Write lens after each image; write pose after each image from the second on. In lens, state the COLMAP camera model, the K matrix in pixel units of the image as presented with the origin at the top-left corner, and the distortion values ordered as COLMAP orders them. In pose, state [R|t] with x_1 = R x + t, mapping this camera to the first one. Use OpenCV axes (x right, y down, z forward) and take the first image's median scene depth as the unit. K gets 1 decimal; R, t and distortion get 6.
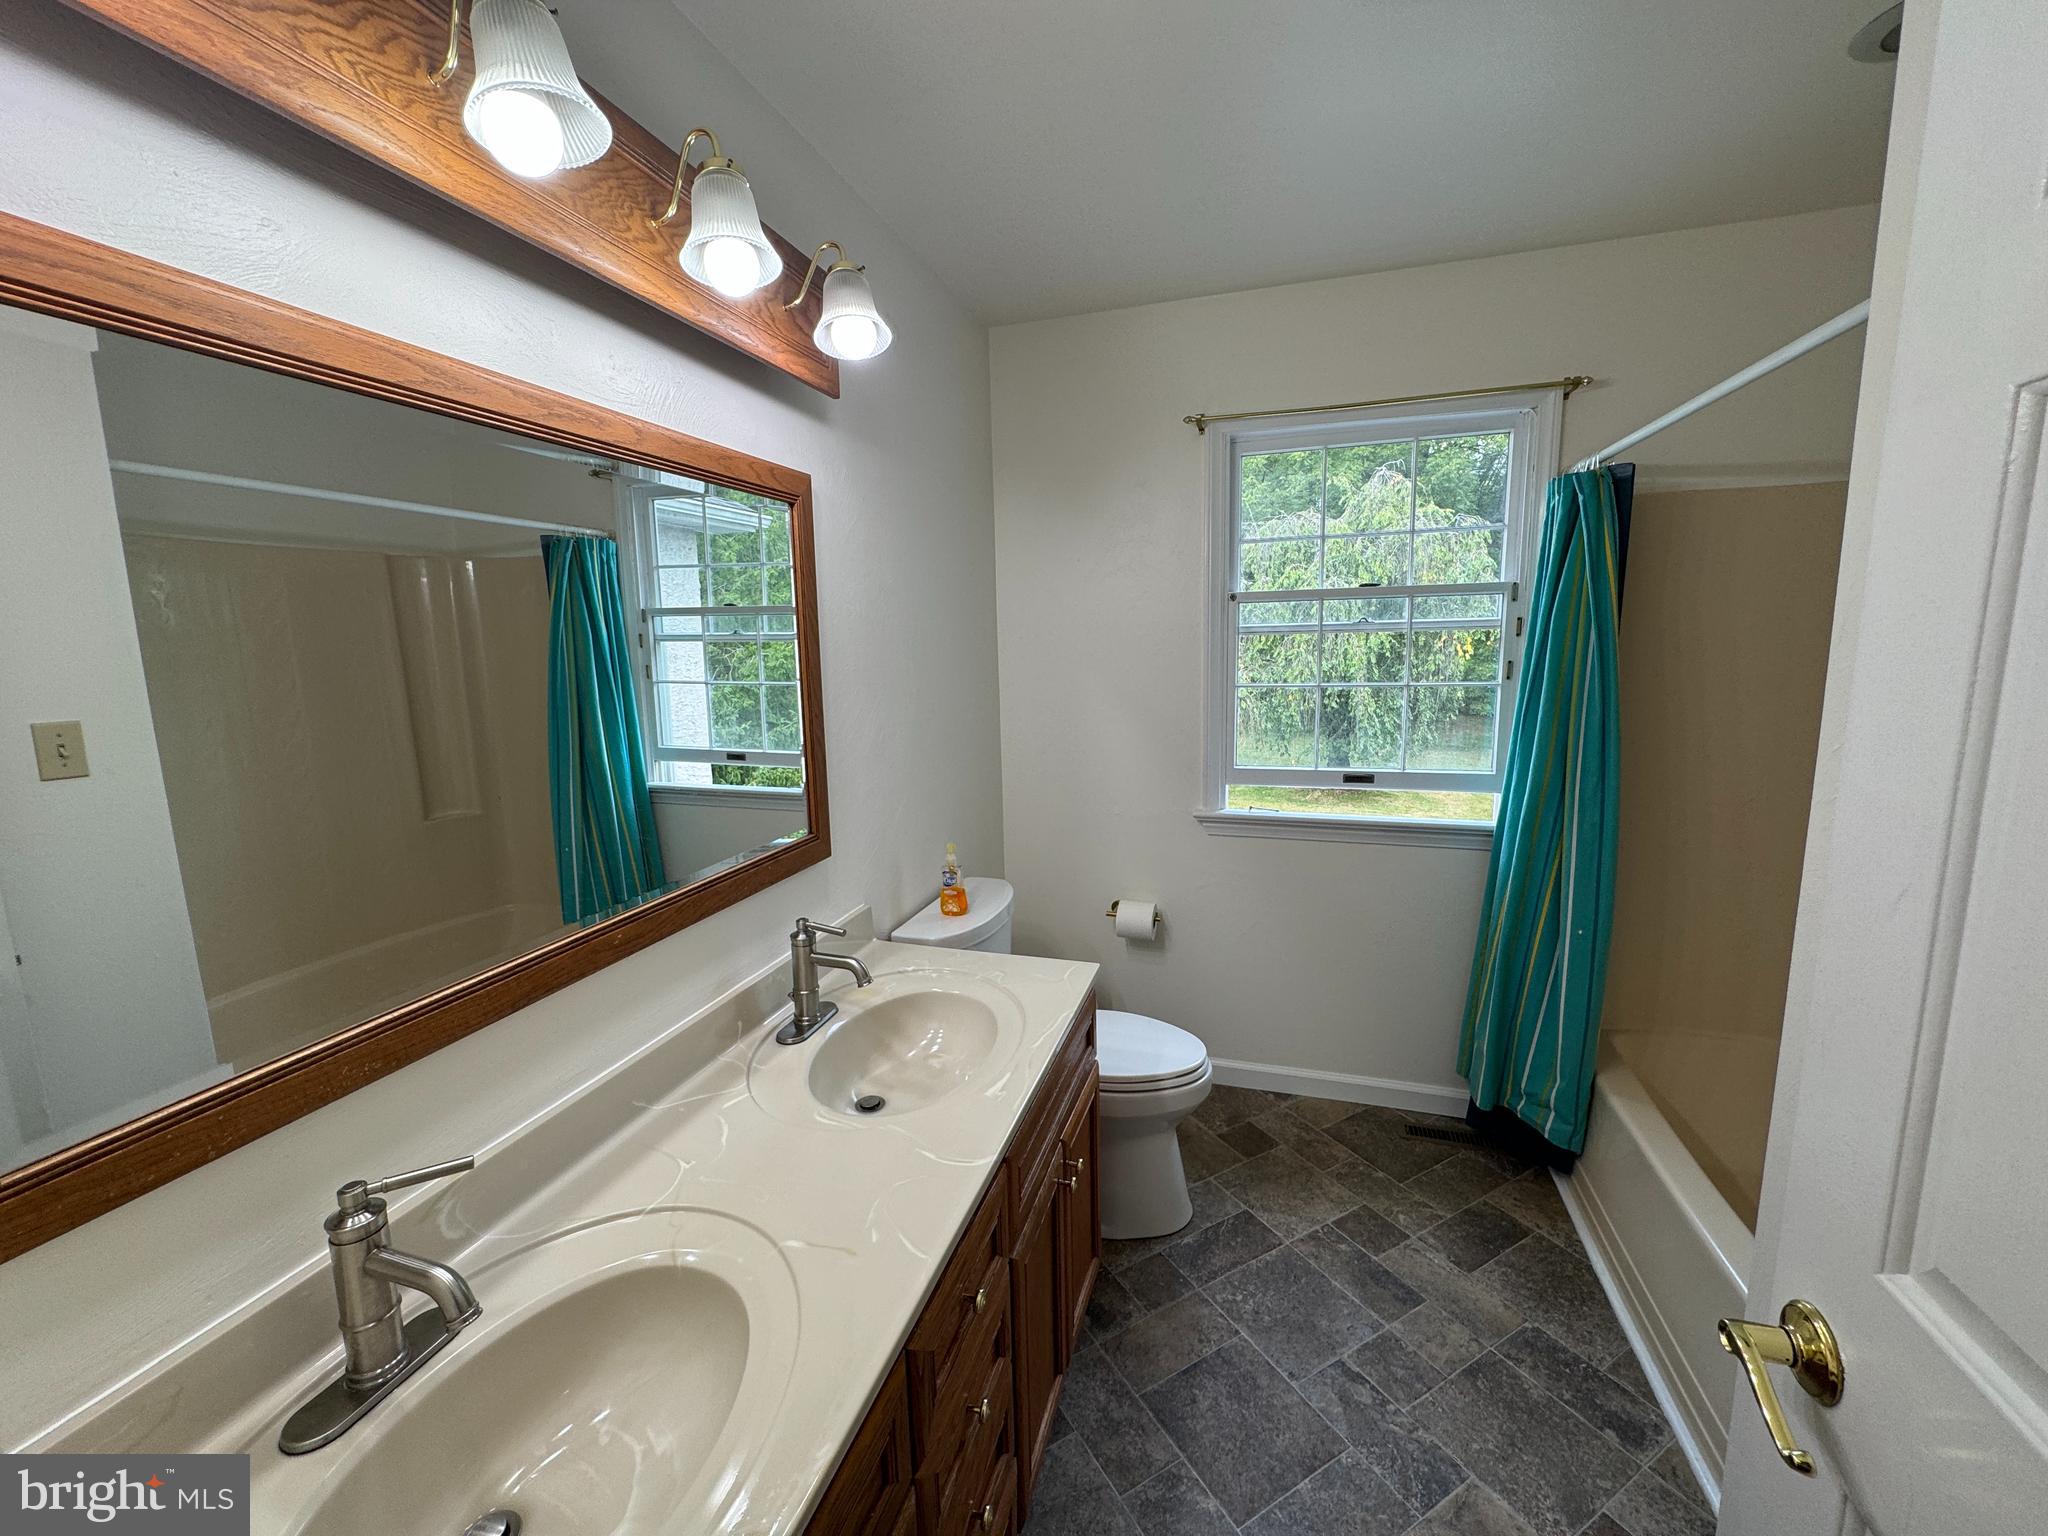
lens RADIAL K [[811.5, 0, 1036.2], [0, 811.5, 762.6], [0, 0, 1]] dist [-0.004683, 0.000943]
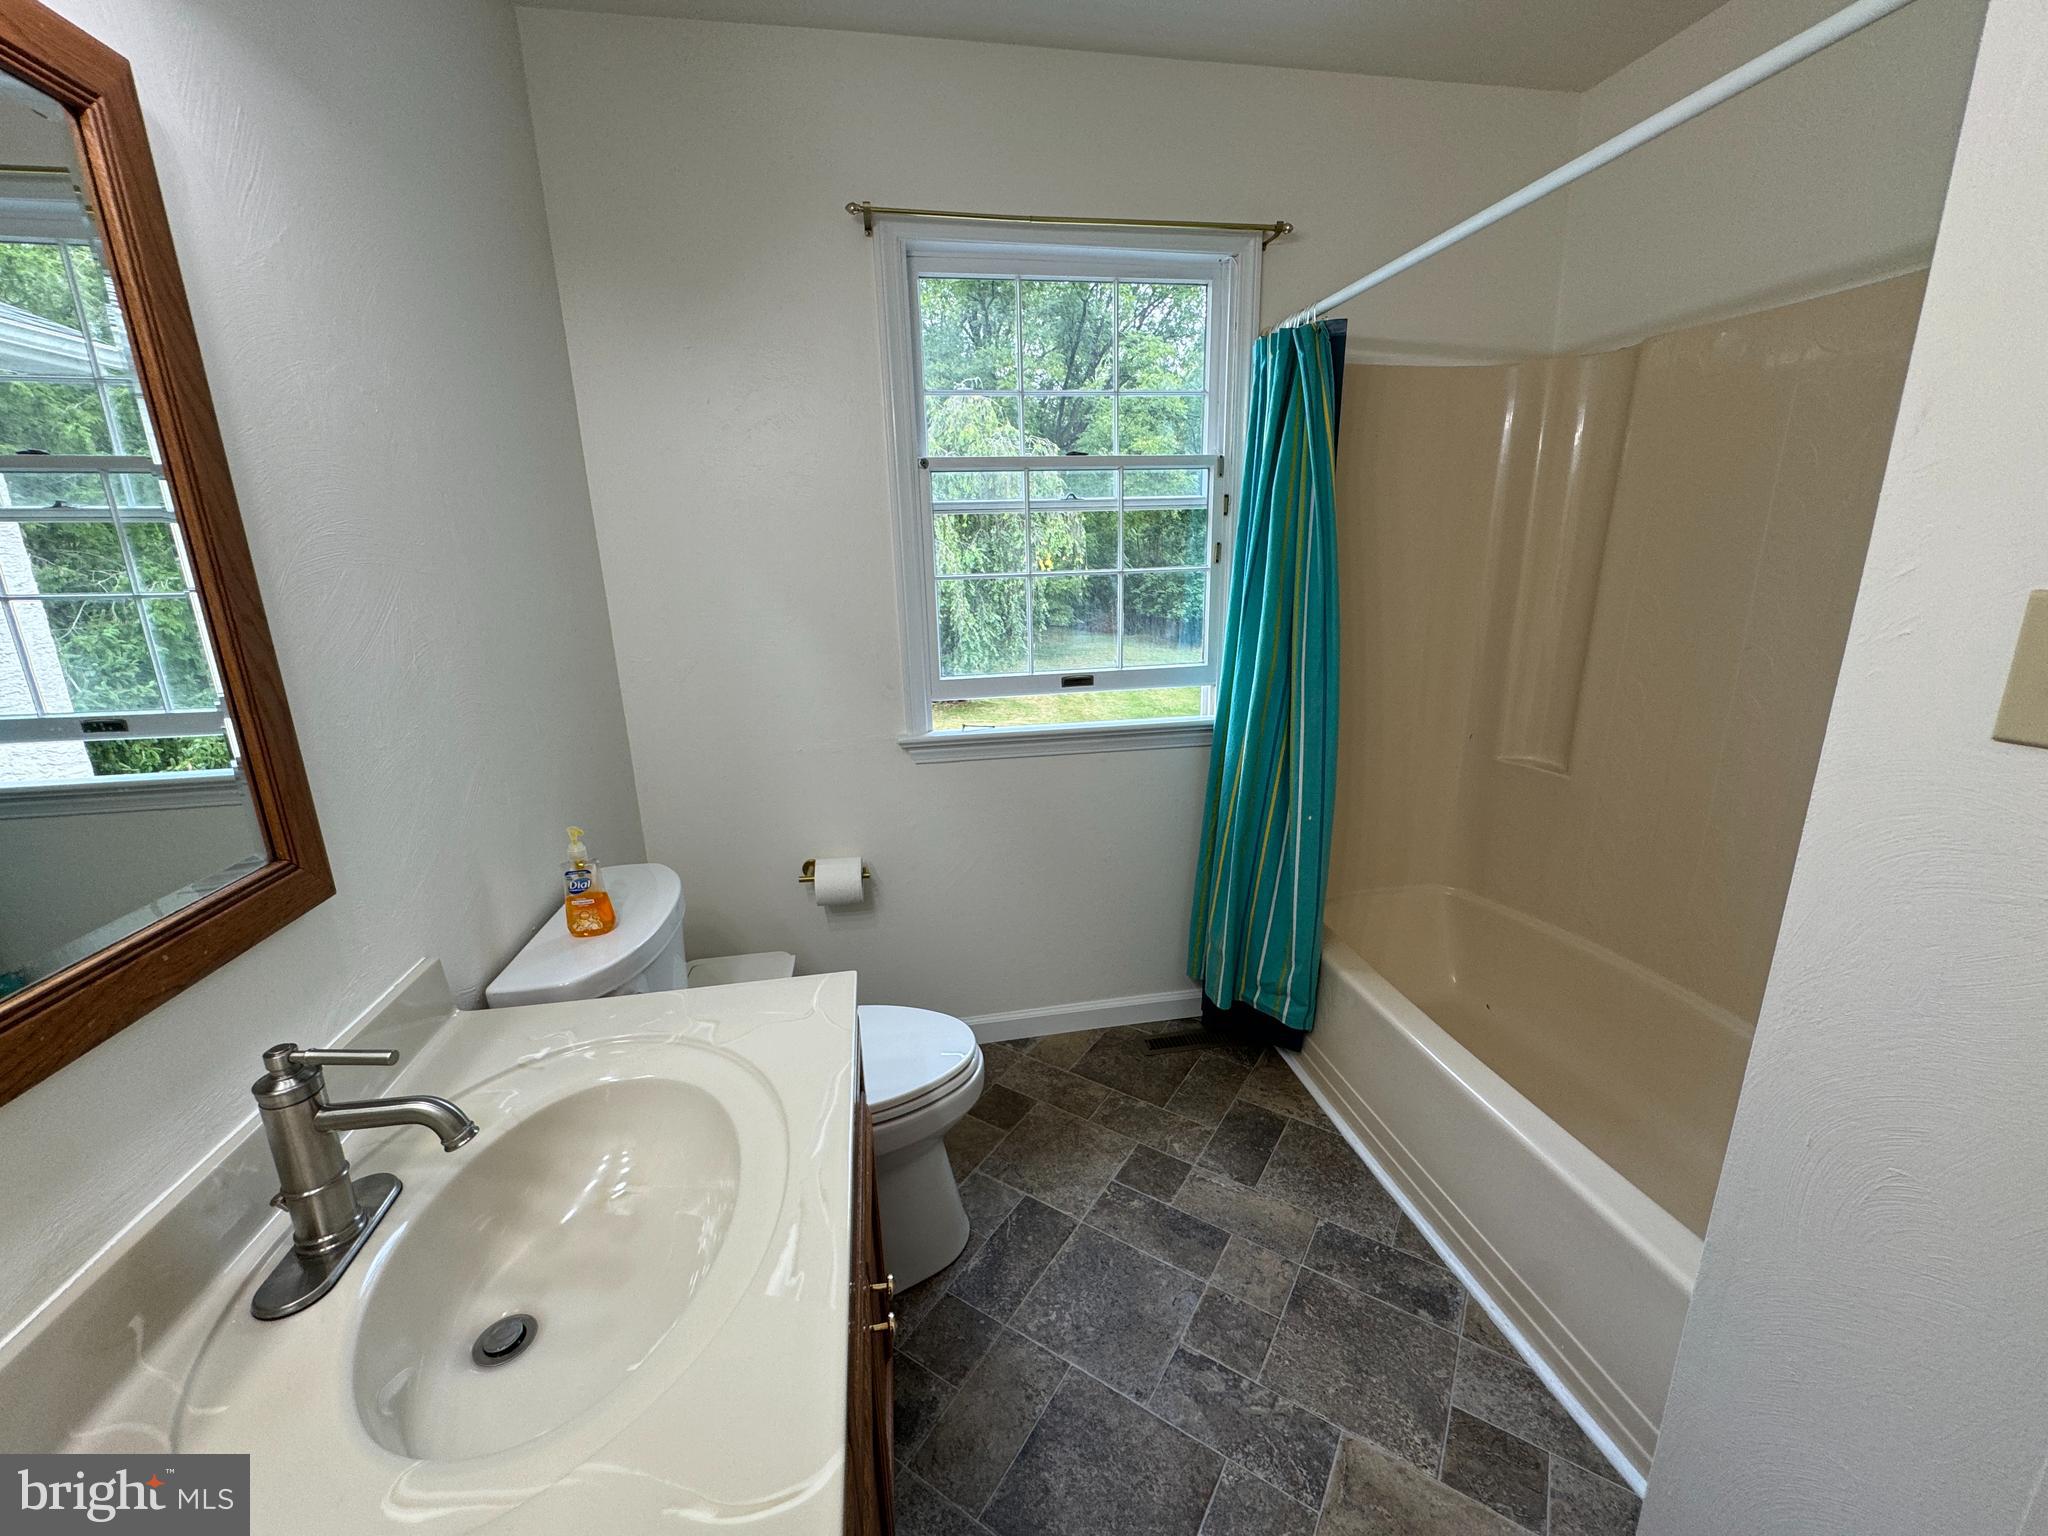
lens RADIAL K [[811.5, 0, 1028.2], [0, 811.5, 762.6], [0, 0, 1]] dist [-0.004683, 0.000943]
pose [[0.888973, -0.117265, 0.442691, -0.063869], [0.075340, 0.990938, 0.111200, 0.006657], [-0.451719, -0.065502, 0.889752, 0.281120]]
